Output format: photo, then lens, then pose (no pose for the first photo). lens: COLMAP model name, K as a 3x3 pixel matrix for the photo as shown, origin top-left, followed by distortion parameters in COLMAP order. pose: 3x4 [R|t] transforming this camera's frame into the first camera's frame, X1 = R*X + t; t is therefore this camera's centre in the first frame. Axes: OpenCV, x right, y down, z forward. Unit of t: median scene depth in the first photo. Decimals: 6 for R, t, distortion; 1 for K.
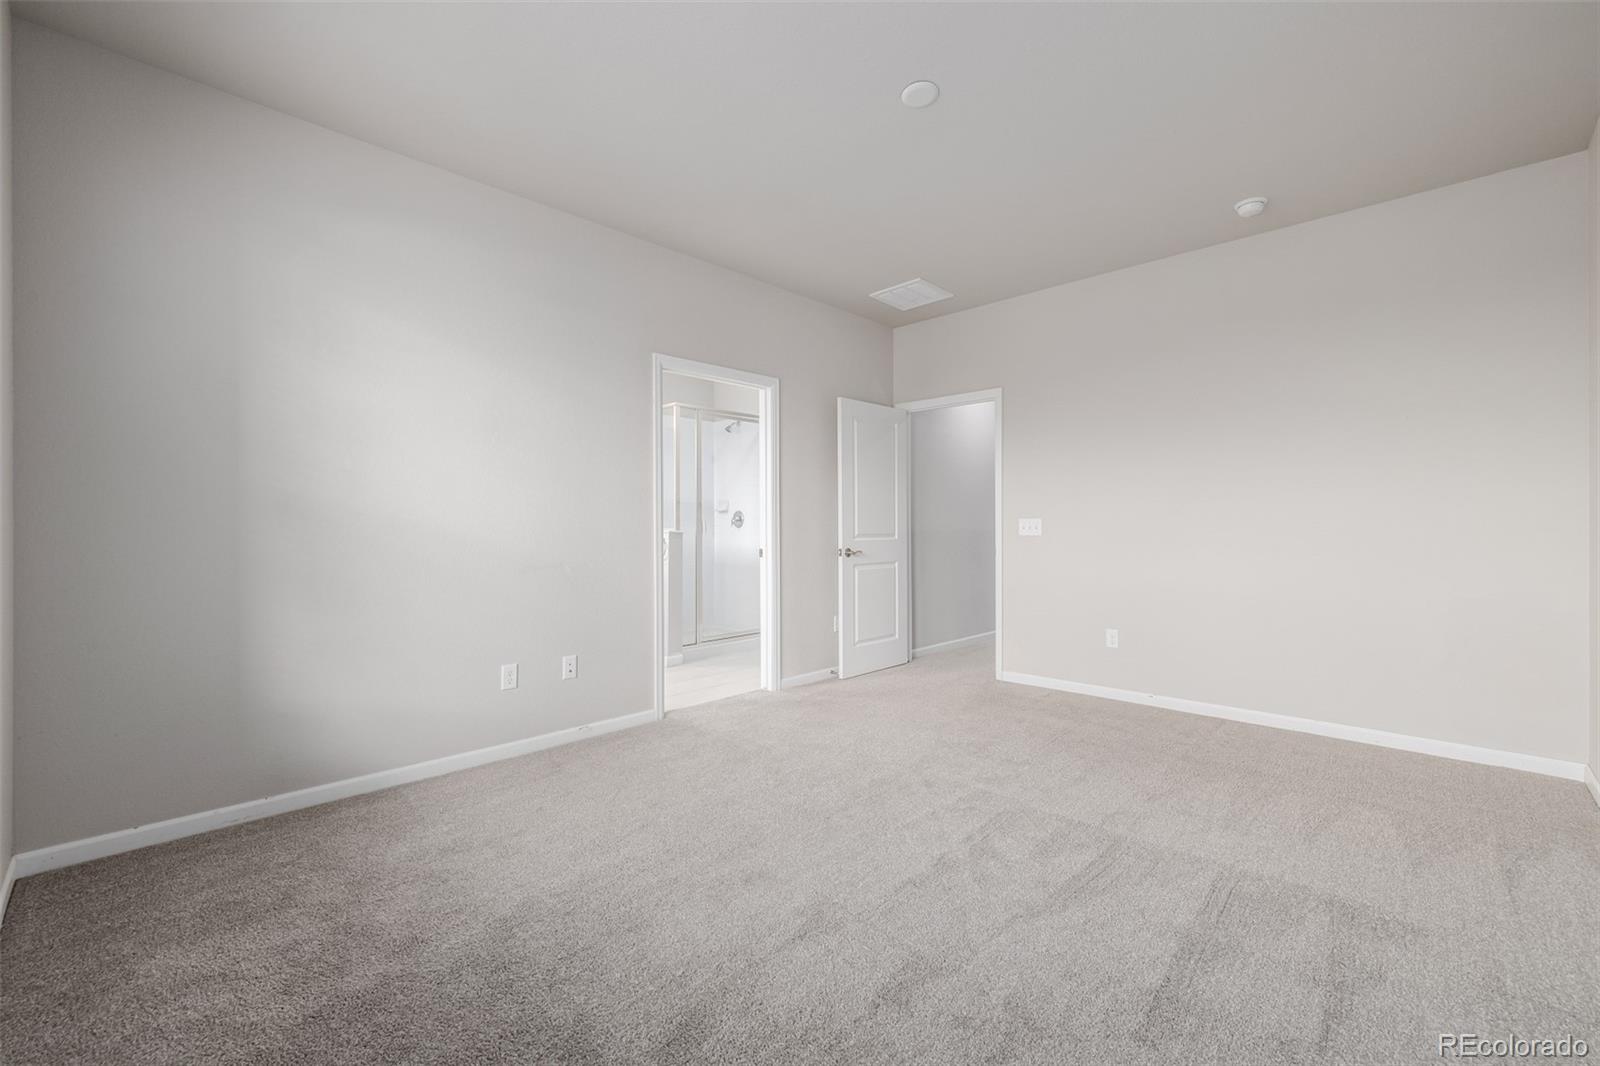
lens RADIAL K [[670.6, 0, 801.9], [0, 670.6, 523.5], [0, 0, 1]] dist [0.001110, 0.001198]
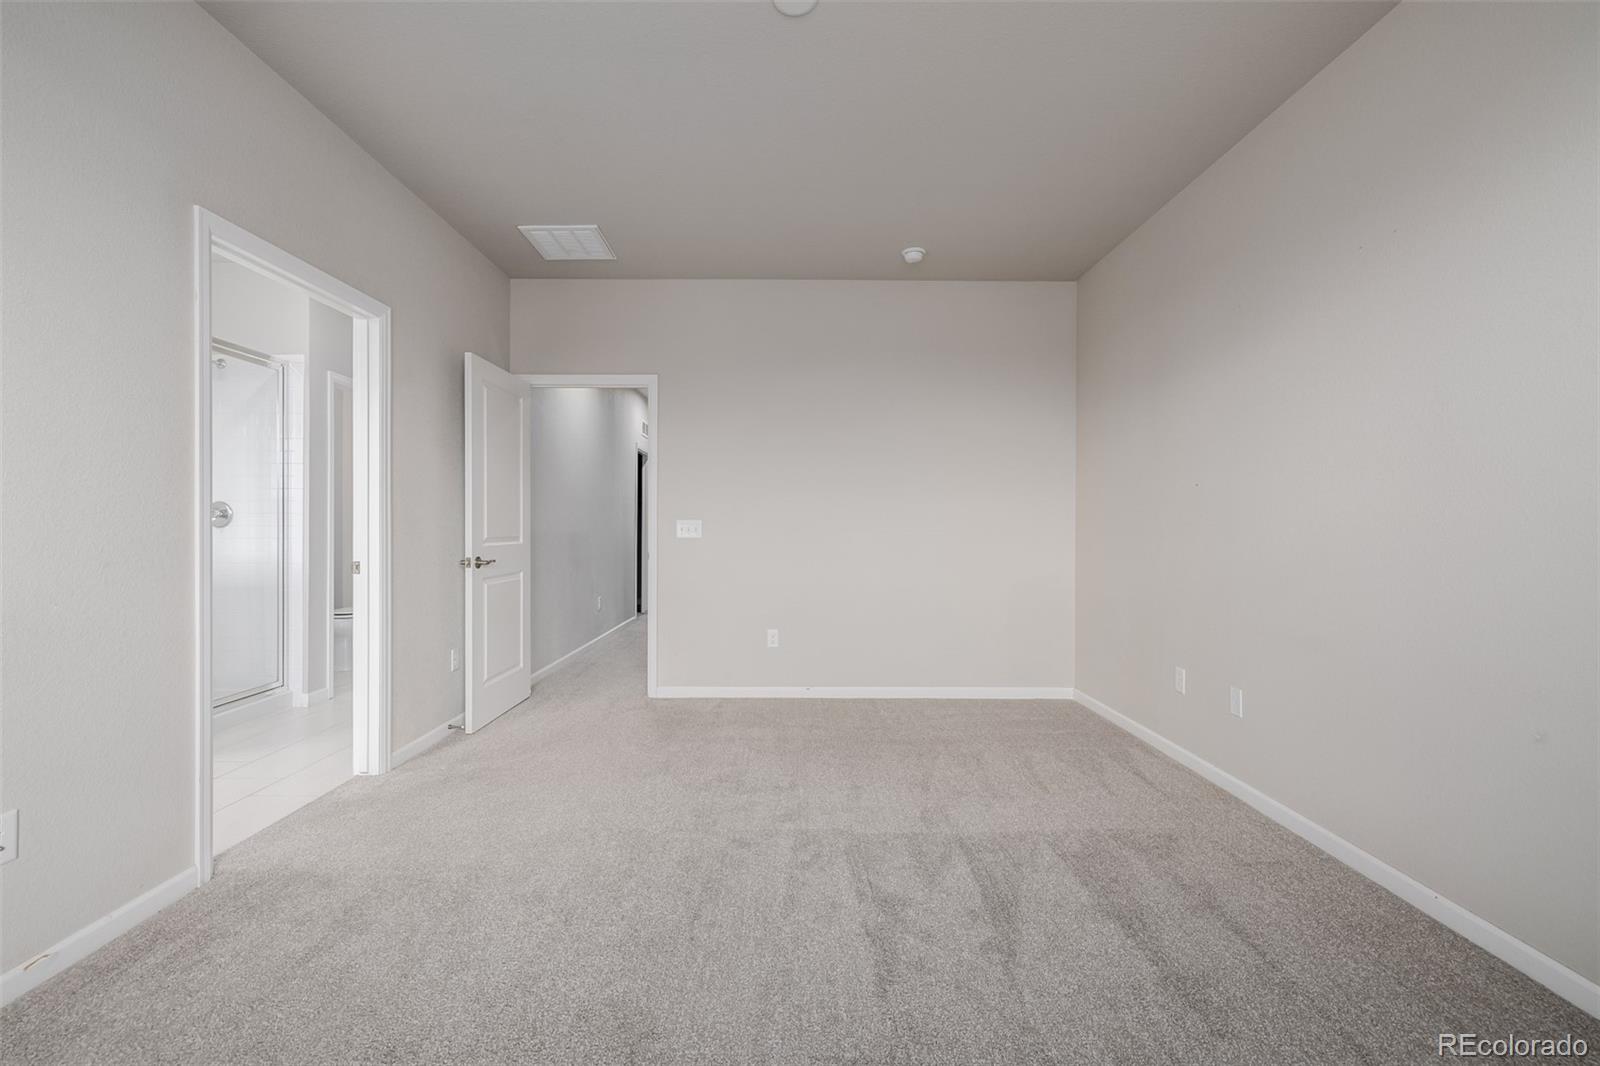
lens RADIAL K [[670.6, 0, 802.5], [0, 670.6, 524.8], [0, 0, 1]] dist [0.001110, 0.001198]
pose [[0.711374, 0.006502, 0.702784, -0.249337], [-0.008497, 0.999964, -0.000650, -0.001482], [-0.702763, -0.005509, 0.711403, 0.268638]]
